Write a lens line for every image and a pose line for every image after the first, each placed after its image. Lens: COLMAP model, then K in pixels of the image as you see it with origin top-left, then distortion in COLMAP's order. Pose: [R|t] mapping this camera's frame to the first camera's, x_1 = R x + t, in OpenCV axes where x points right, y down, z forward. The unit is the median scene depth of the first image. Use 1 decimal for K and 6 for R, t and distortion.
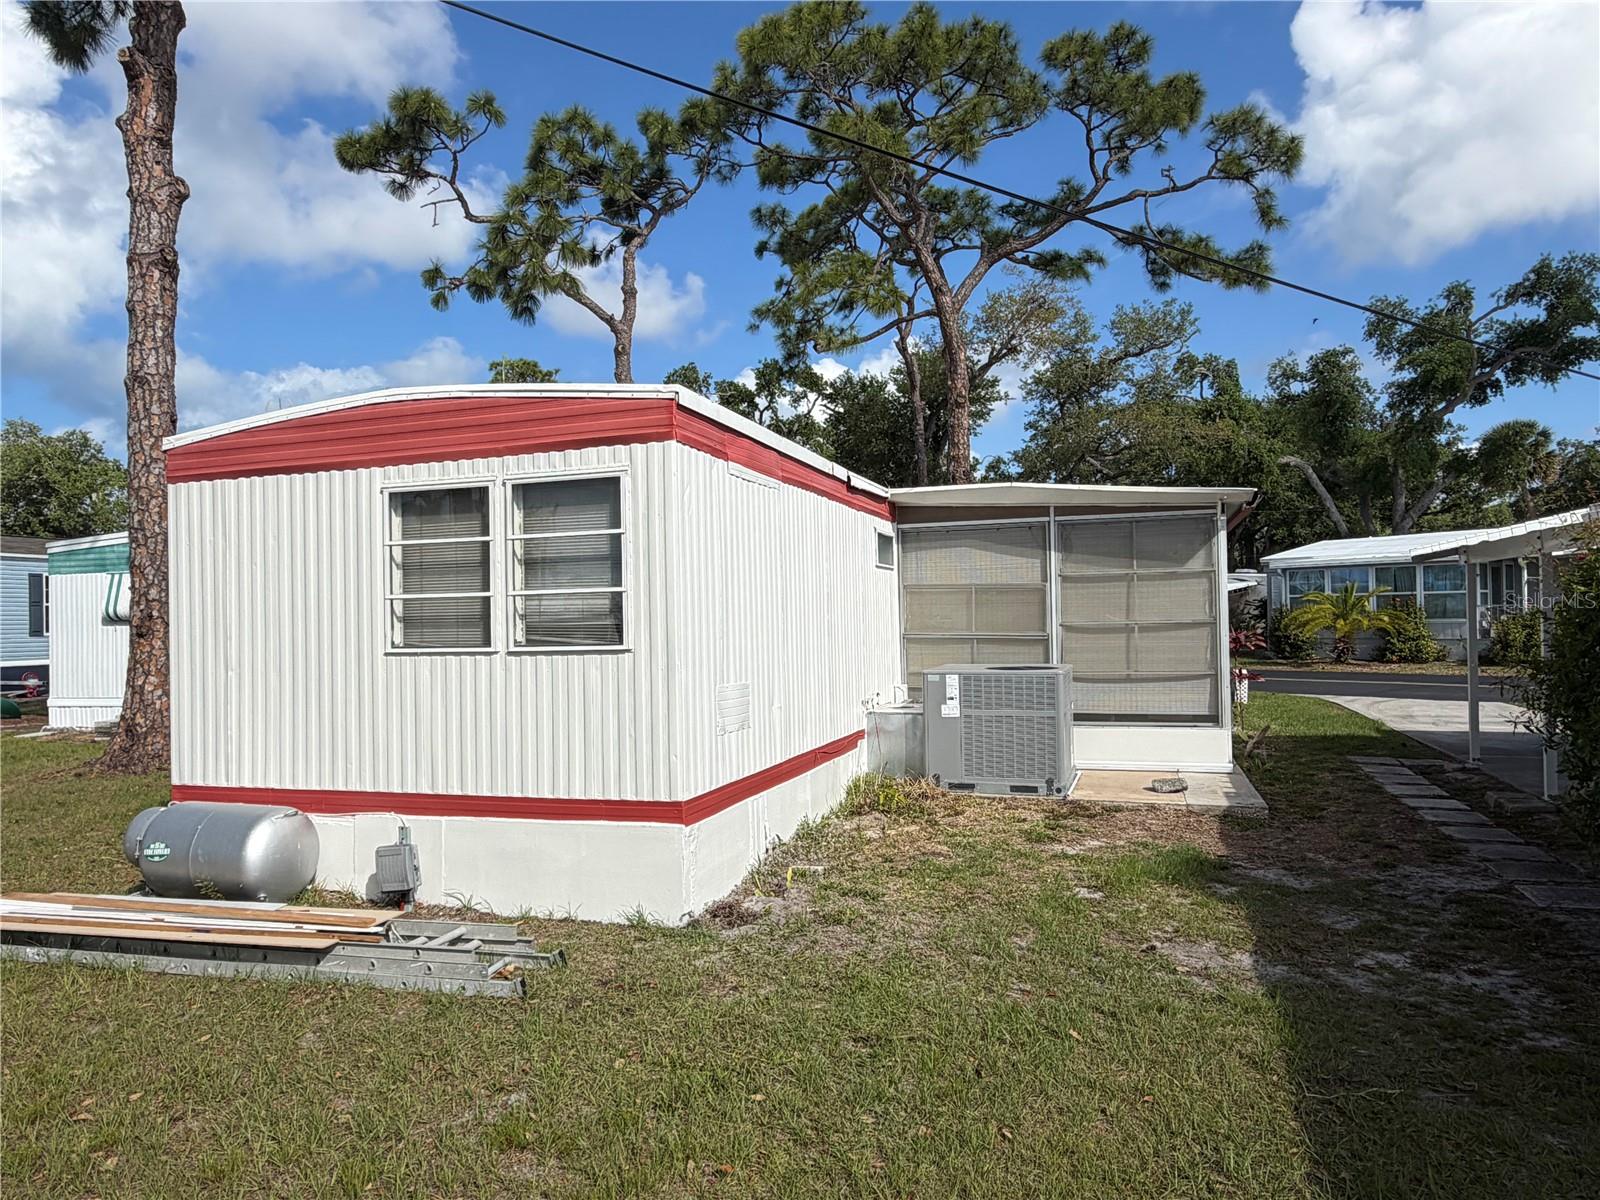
lens RADIAL K [[1045.4, 0, 791.7], [0, 1045.4, 597.9], [0, 0, 1]] dist [0.002969, -0.000995]
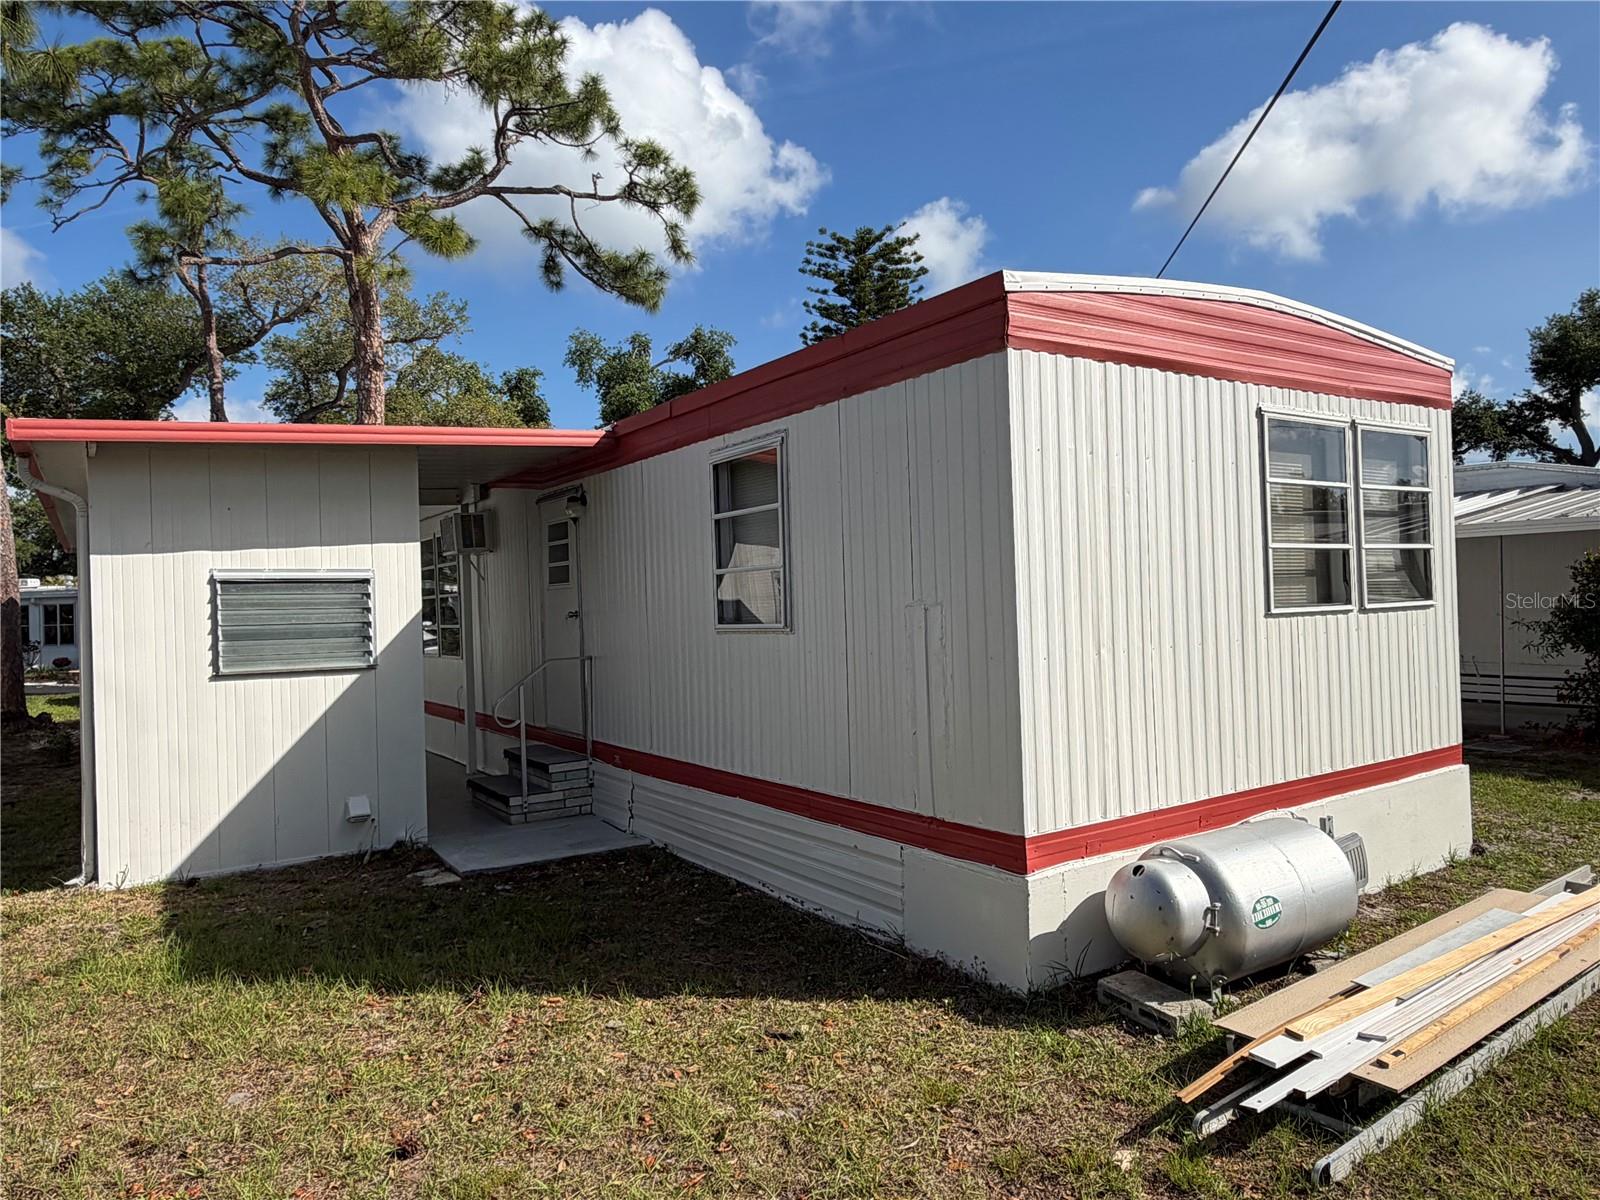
lens RADIAL K [[1045.4, 0, 791.7], [0, 1045.4, 597.9], [0, 0, 1]] dist [0.002969, -0.000995]
pose [[0.618176, 0.001946, 0.786038, -0.339619], [0.001041, 0.999994, -0.003295, 0.011412], [-0.786039, 0.002855, 0.618170, 0.212774]]
